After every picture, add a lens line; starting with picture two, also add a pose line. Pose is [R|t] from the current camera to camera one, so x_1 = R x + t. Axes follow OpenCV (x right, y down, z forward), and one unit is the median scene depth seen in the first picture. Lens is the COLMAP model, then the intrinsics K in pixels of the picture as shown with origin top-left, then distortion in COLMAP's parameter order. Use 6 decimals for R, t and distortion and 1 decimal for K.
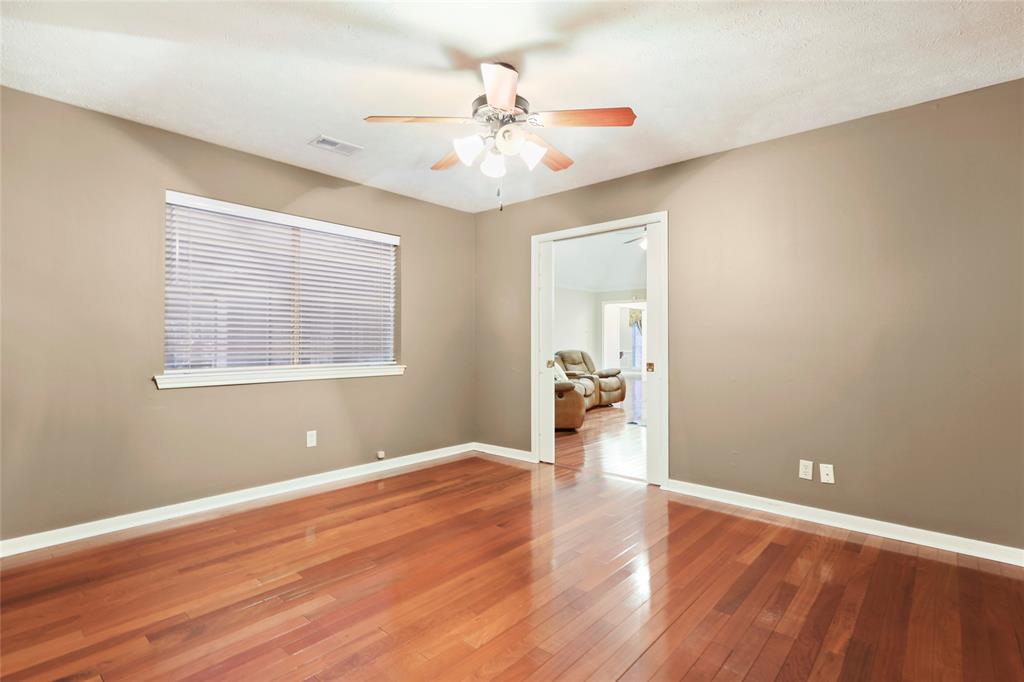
lens RADIAL K [[485.2, 0, 509.7], [0, 485.2, 334.8], [0, 0, 1]] dist [0.001758, 0.000351]
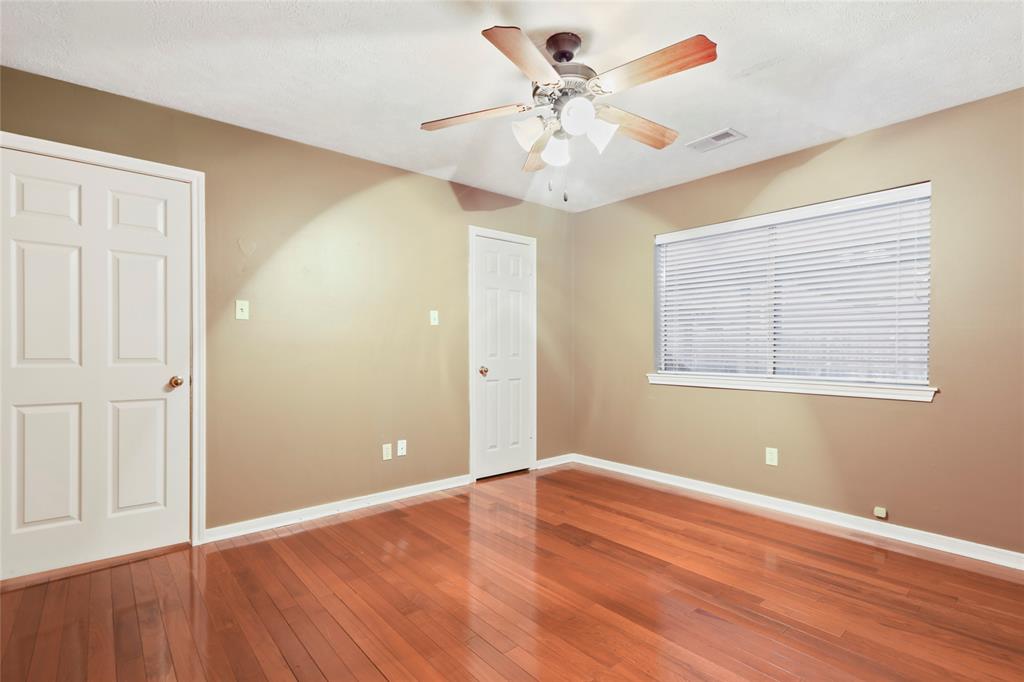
lens RADIAL K [[485.2, 0, 514.8], [0, 485.2, 349.3], [0, 0, 1]] dist [0.001758, 0.000351]
pose [[-0.131883, 0.000118, -0.991265, 0.592144], [0.009387, 0.999955, -0.001129, 0.011257], [0.991221, -0.009454, -0.131878, 0.694663]]
